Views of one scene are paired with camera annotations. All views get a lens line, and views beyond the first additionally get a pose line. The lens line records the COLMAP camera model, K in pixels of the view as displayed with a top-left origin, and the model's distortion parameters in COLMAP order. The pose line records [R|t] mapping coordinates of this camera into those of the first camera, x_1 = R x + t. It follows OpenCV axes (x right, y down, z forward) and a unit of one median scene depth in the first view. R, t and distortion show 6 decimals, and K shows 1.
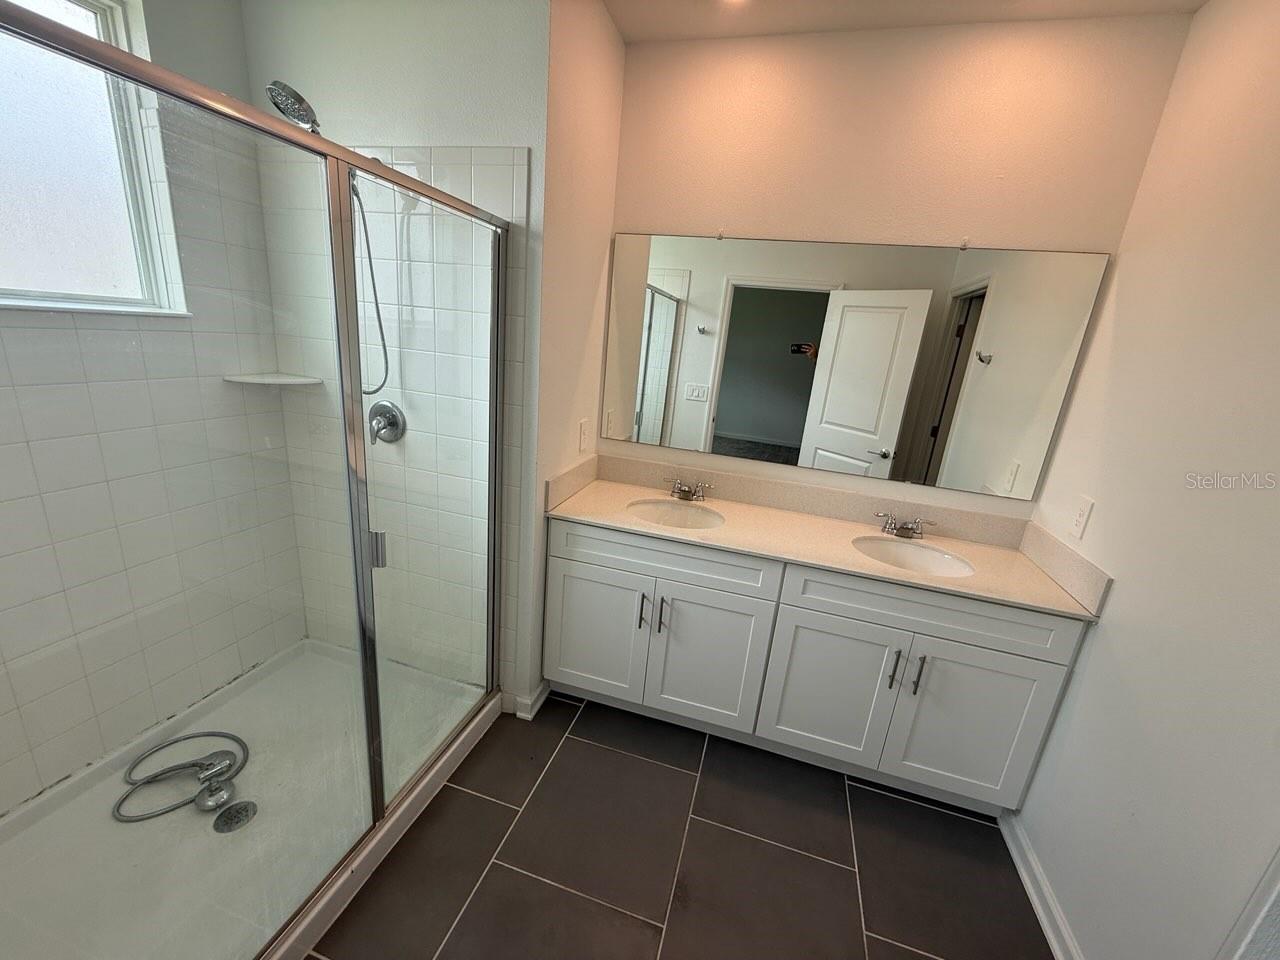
lens RADIAL K [[512.1, 0, 635.8], [0, 512.1, 484.3], [0, 0, 1]] dist [0.001414, 0.000072]
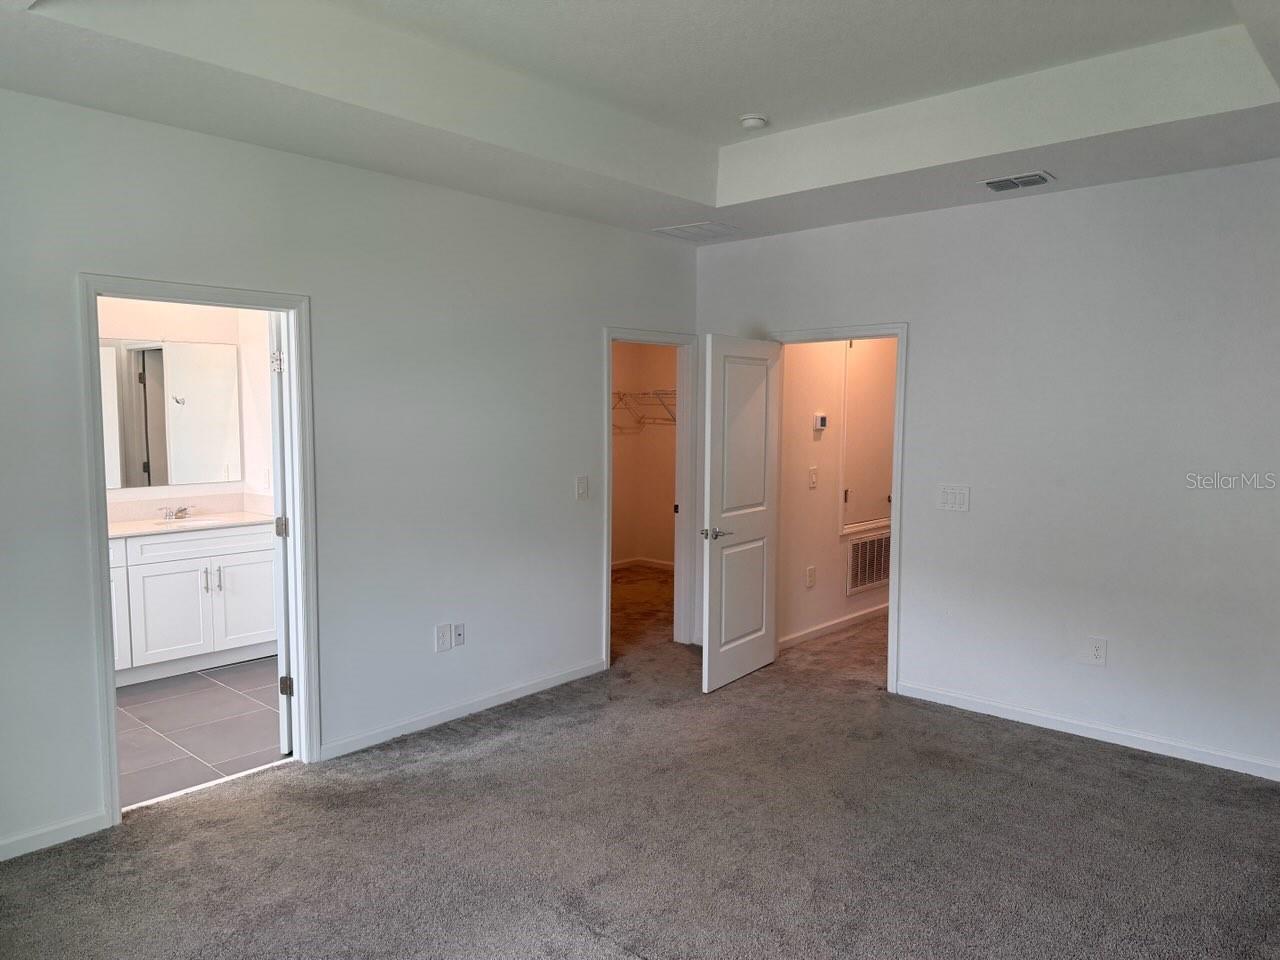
lens RADIAL K [[897.2, 0, 639.8], [0, 897.2, 484.2], [0, 0, 1]] dist [0.072954, -0.094939]
pose [[0.427985, -0.158987, 0.889692, -1.444318], [0.283880, 0.958233, 0.034675, 0.338570], [-0.858045, 0.237725, 0.455243, -1.613004]]
